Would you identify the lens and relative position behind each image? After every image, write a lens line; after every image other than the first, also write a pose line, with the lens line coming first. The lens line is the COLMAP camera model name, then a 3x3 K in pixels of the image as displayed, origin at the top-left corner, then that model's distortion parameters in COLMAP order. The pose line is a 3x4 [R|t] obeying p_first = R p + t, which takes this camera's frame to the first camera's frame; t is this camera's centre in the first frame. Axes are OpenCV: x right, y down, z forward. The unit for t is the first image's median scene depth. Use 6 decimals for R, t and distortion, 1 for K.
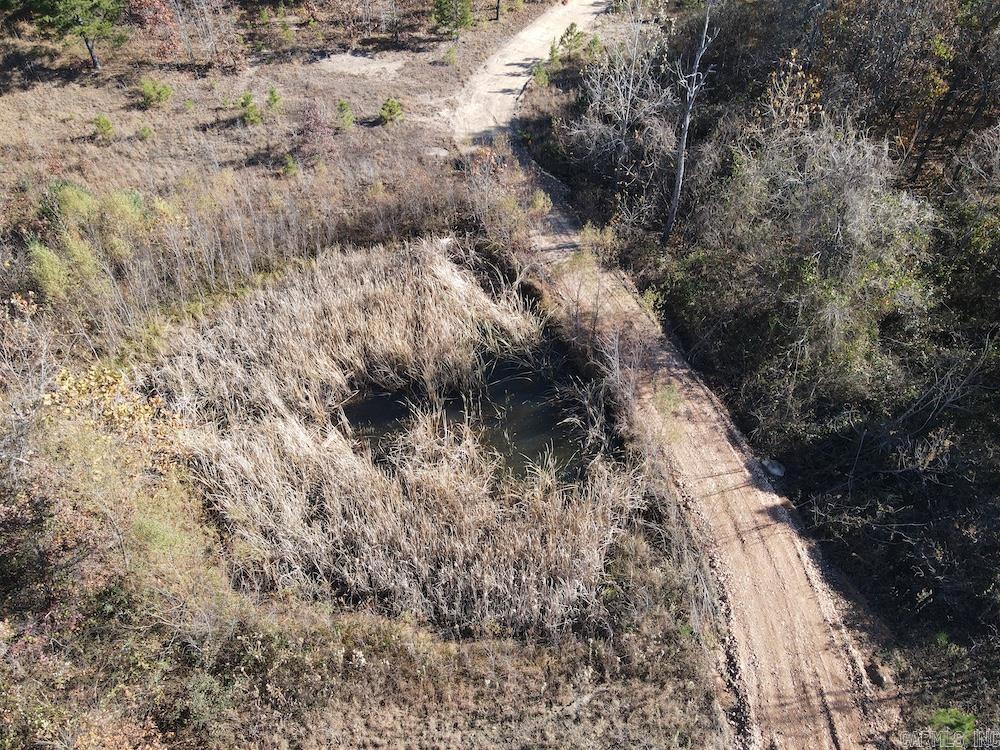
lens RADIAL K [[729.0, 0, 500.0], [0, 729.0, 375.0], [0, 0, 1]] dist [0.008918, 0.009160]
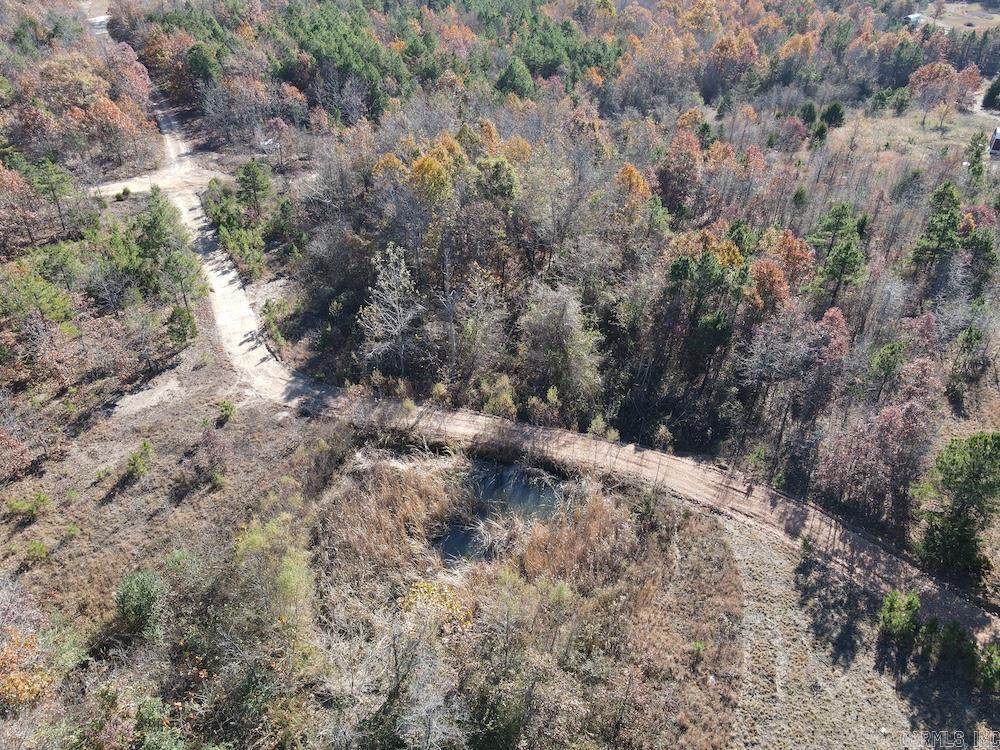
lens RADIAL K [[729.0, 0, 500.0], [0, 729.0, 375.0], [0, 0, 1]] dist [0.008918, 0.009160]
pose [[0.592803, -0.458952, 0.661776, -1.116440], [0.588129, 0.808070, 0.033577, -0.278718], [-0.550172, 0.369305, 0.748949, -0.399148]]
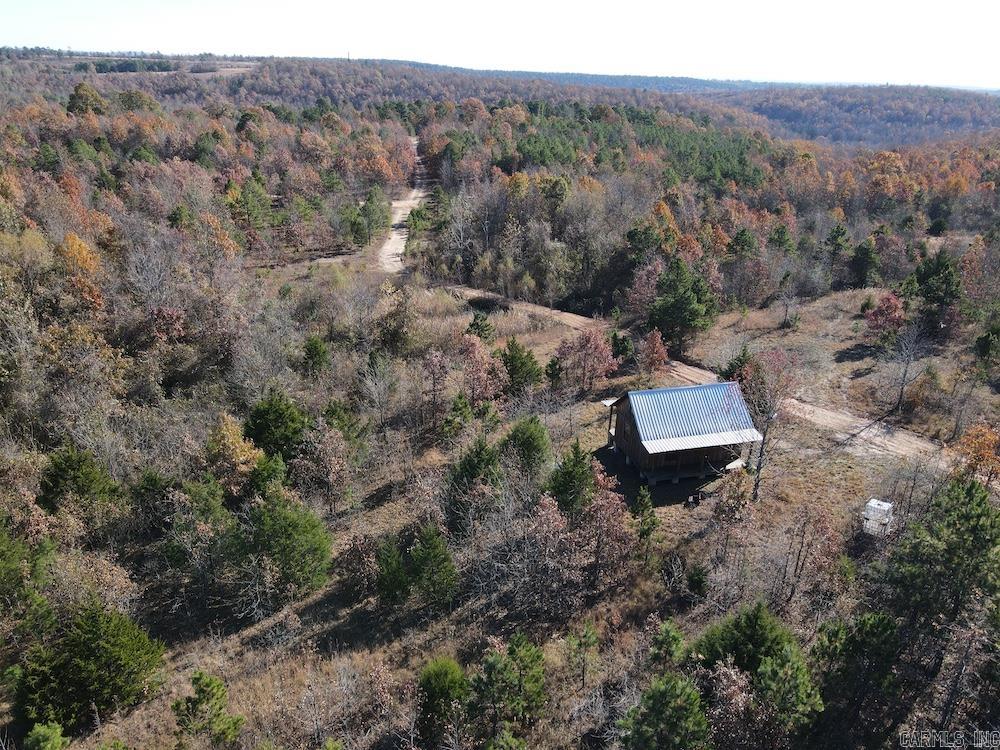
lens RADIAL K [[729.0, 0, 500.0], [0, 729.0, 375.0], [0, 0, 1]] dist [0.008918, 0.009160]
pose [[0.863827, -0.185871, 0.468246, -1.575652], [0.362120, 0.875259, -0.320610, 1.494271], [-0.350245, 0.446513, 0.823380, -1.657740]]
